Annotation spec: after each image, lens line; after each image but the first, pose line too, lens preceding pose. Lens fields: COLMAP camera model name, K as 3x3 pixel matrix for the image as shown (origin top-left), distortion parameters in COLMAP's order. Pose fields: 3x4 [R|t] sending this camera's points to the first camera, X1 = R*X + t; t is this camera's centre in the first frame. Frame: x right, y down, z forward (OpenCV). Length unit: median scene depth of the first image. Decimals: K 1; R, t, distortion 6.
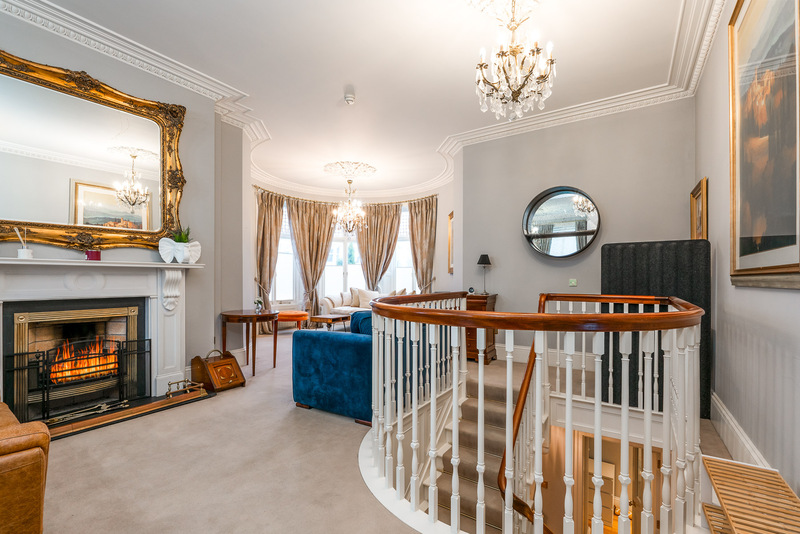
lens RADIAL K [[350.5, 0, 398.2], [0, 350.5, 278.9], [0, 0, 1]] dist [-0.004756, 0.000279]
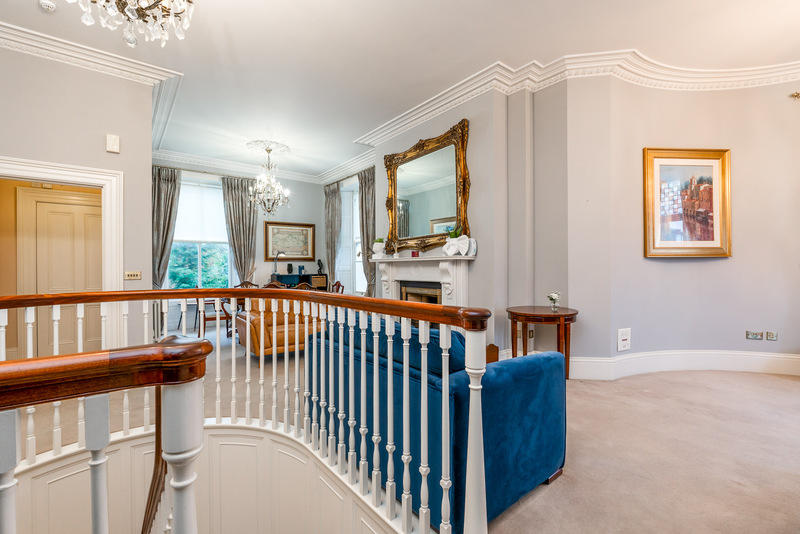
lens RADIAL K [[350.5, 0, 401.3], [0, 350.5, 269.3], [0, 0, 1]] dist [-0.004756, 0.000279]
pose [[-0.301781, 0.002463, -0.953374, 0.545996], [0.000806, 0.999997, 0.002329, -0.001615], [0.953377, -0.000065, -0.301782, 1.154968]]
